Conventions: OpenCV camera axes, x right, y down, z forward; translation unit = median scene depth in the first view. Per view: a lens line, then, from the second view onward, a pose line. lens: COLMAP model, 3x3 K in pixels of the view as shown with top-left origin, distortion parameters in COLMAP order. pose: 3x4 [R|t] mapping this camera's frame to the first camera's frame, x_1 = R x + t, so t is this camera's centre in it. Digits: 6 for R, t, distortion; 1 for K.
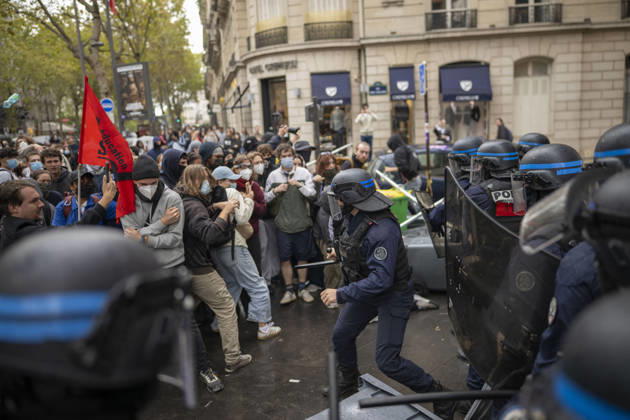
lens RADIAL K [[514.4, 0, 312.5], [0, 514.4, 209.8], [0, 0, 1]] dist [0.002730, -0.038441]
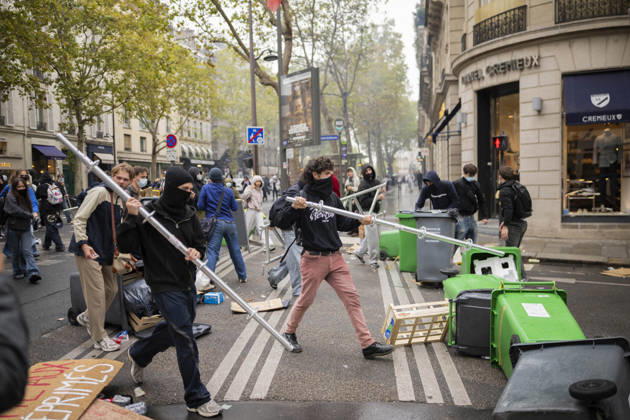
lens RADIAL K [[514.4, 0, 312.5], [0, 514.4, 209.8], [0, 0, 1]] dist [0.002730, -0.038441]
pose [[0.917360, 0.054340, -0.394333, -0.025834], [-0.093219, 0.992418, -0.080103, -0.024682], [0.386991, 0.110242, 0.915470, 0.316738]]
